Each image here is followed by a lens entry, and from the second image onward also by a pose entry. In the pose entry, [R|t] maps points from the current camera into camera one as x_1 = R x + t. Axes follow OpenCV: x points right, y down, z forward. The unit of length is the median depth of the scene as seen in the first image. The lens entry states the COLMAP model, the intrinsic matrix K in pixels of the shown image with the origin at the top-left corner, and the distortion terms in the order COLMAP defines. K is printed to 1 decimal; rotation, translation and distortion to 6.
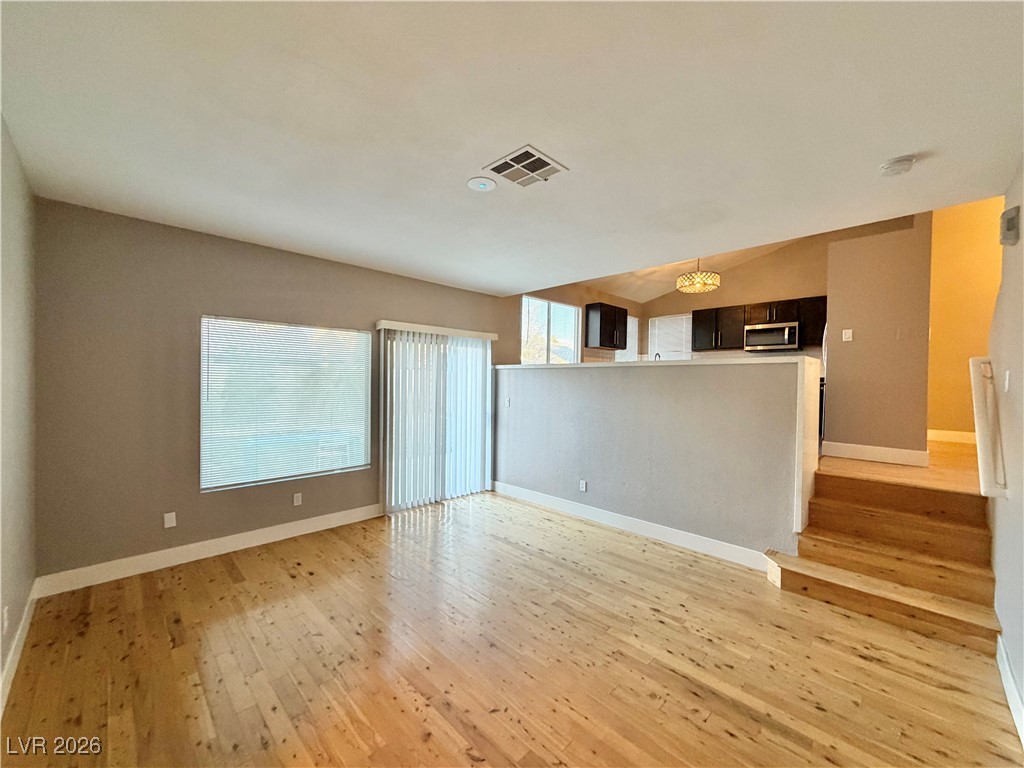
lens RADIAL K [[410.0, 0, 516.3], [0, 410.0, 387.0], [0, 0, 1]] dist [0.000412, -0.000057]
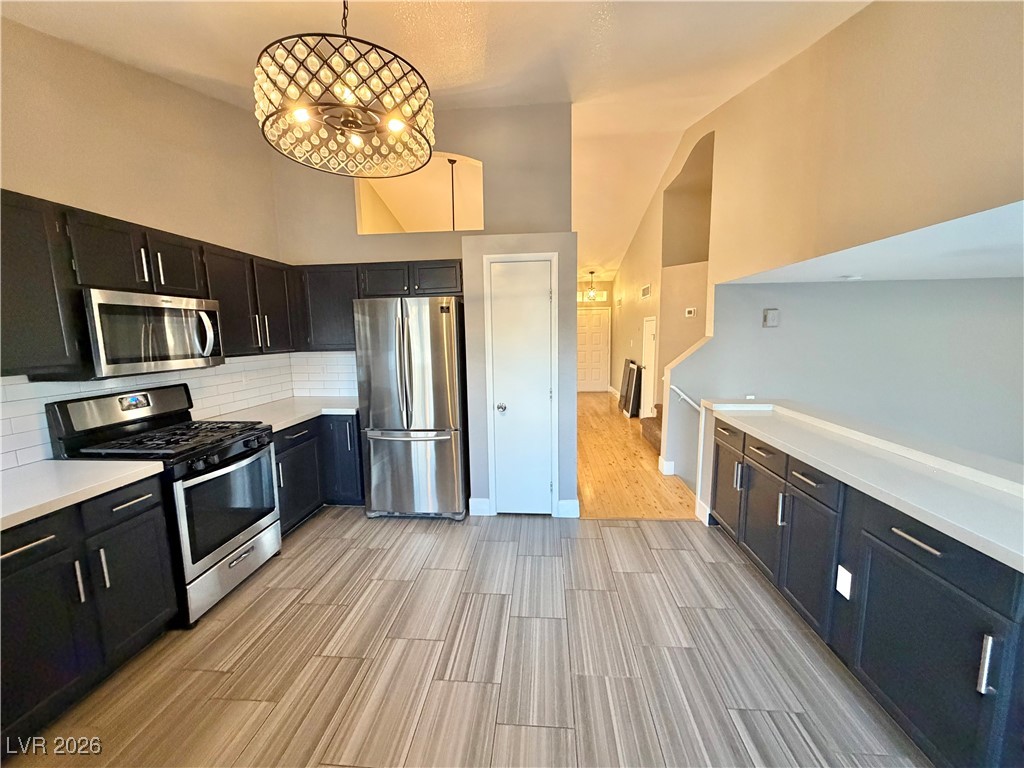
lens RADIAL K [[407.4, 0, 508.2], [0, 407.4, 385.3], [0, 0, 1]] dist [-0.001000, -0.000234]
pose [[-0.642807, -0.100647, 0.759388, 0.312433], [0.018461, 0.989008, 0.146707, -0.223007], [-0.765806, 0.108323, -0.633883, 1.802530]]
